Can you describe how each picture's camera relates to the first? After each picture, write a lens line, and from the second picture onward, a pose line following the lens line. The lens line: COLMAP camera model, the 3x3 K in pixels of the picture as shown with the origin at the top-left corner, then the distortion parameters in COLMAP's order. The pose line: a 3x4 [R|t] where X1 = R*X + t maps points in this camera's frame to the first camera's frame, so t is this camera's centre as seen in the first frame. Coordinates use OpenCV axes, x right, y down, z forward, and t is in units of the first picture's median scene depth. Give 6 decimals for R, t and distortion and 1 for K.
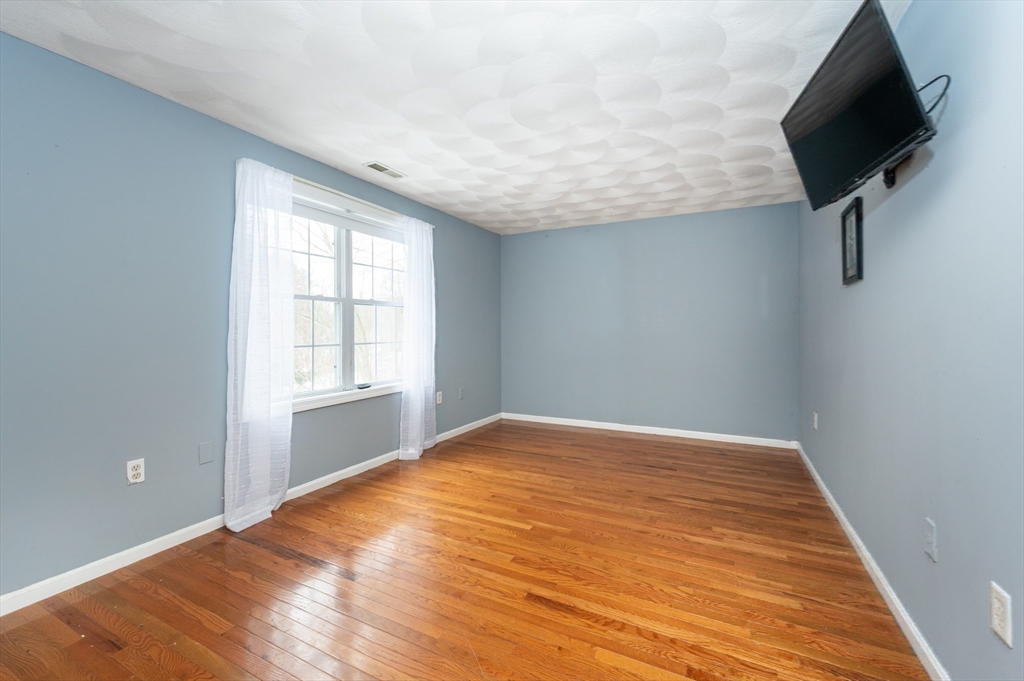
lens RADIAL K [[411.7, 0, 511.4], [0, 411.7, 331.2], [0, 0, 1]] dist [-0.002461, -0.000171]
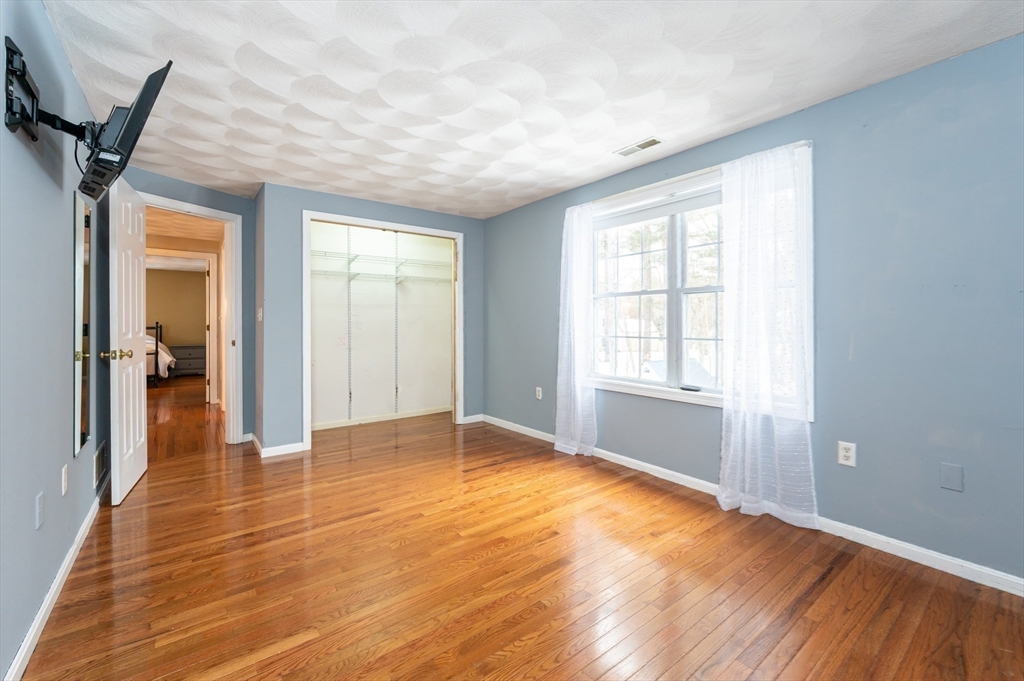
lens RADIAL K [[420.1, 0, 513.2], [0, 420.1, 320.5], [0, 0, 1]] dist [-0.000935, 0.000029]
pose [[-0.415705, -0.002138, -0.909497, 0.696876], [-0.003601, 0.999993, -0.000705, -0.006714], [0.909492, 0.002982, -0.415710, 1.209619]]
